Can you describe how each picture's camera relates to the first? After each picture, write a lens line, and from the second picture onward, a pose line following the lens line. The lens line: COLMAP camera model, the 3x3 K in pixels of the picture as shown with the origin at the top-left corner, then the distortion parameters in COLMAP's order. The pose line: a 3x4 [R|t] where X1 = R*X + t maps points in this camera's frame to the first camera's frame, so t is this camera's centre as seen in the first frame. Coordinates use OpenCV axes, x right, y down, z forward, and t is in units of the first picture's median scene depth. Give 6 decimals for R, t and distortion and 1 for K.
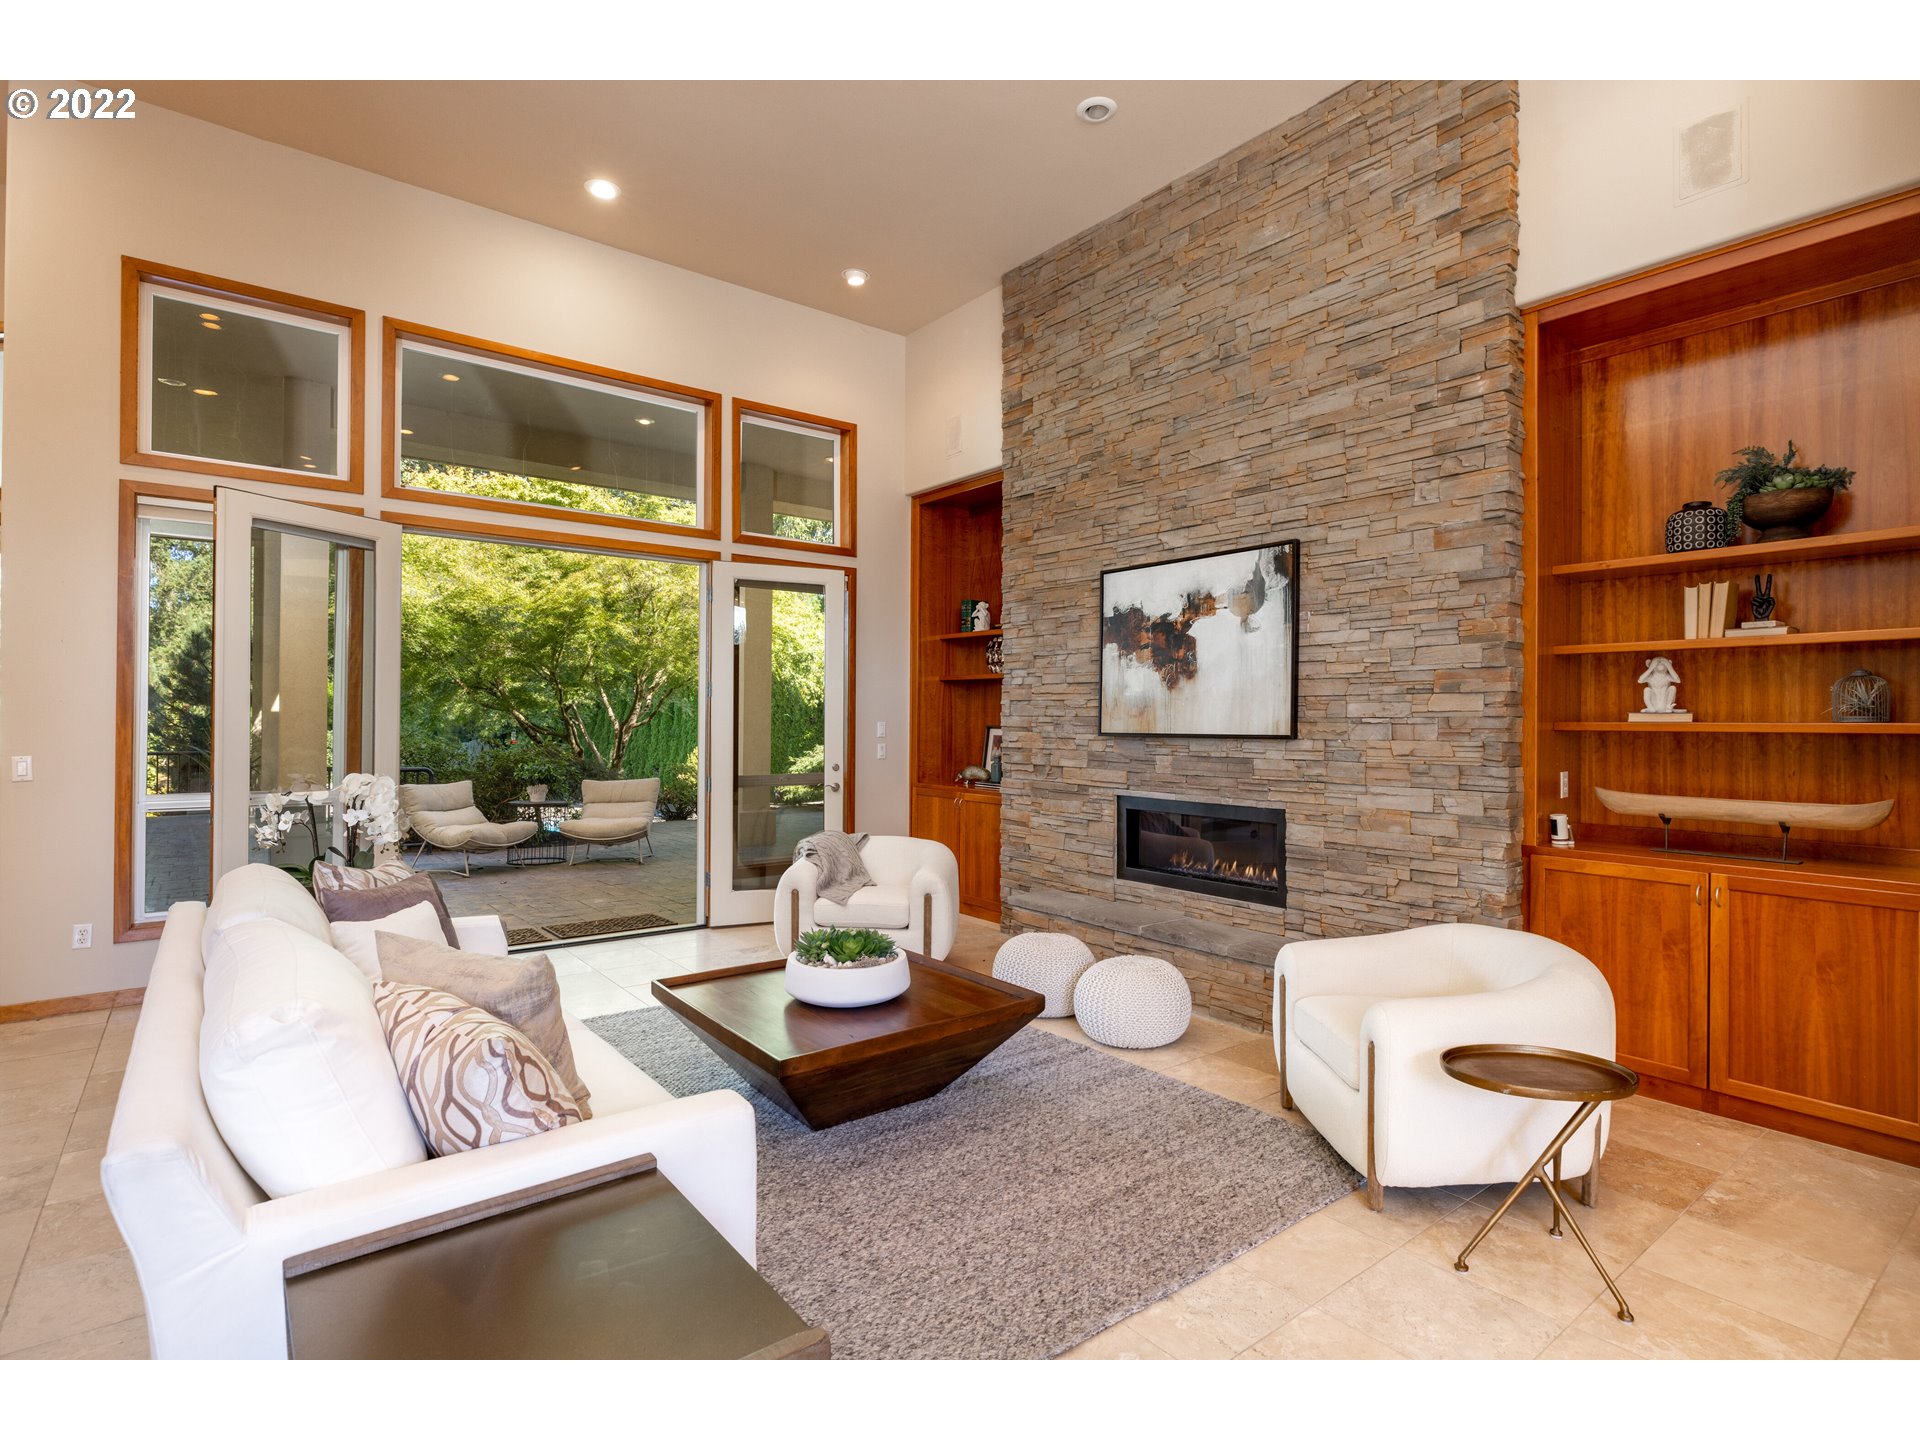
lens RADIAL K [[952.2, 0, 969.5], [0, 952.2, 718.2], [0, 0, 1]] dist [-0.013756, 0.000356]
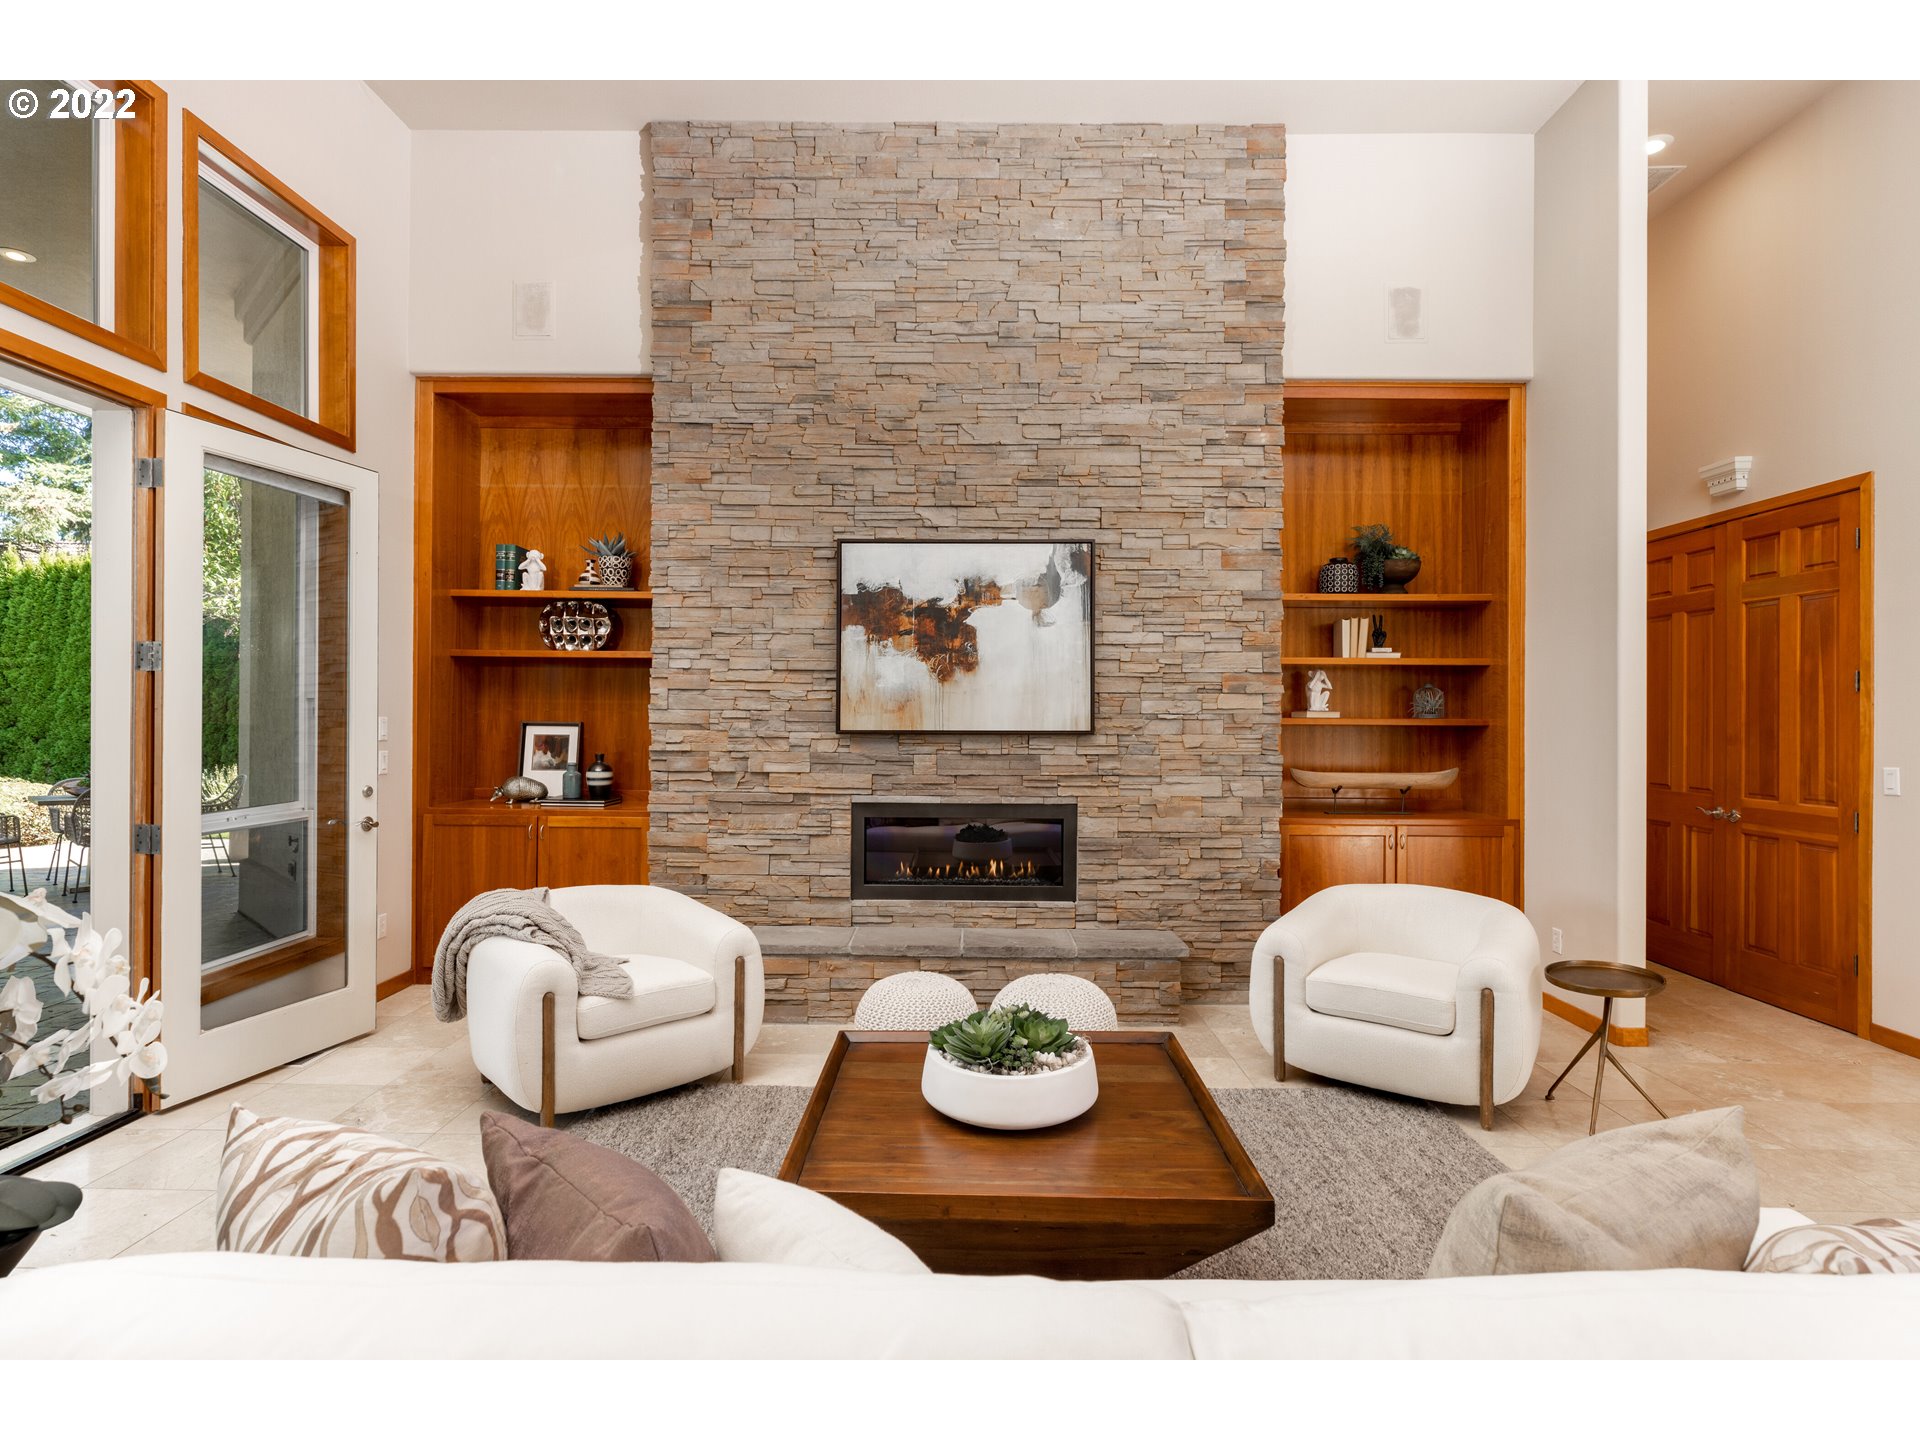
lens RADIAL K [[952.2, 0, 965.5], [0, 952.2, 717.5], [0, 0, 1]] dist [-0.013756, 0.000356]
pose [[0.627570, -0.003002, 0.778555, -0.517028], [-0.004646, 0.999960, 0.007601, -0.003462], [-0.778546, -0.008388, 0.627531, 0.440035]]
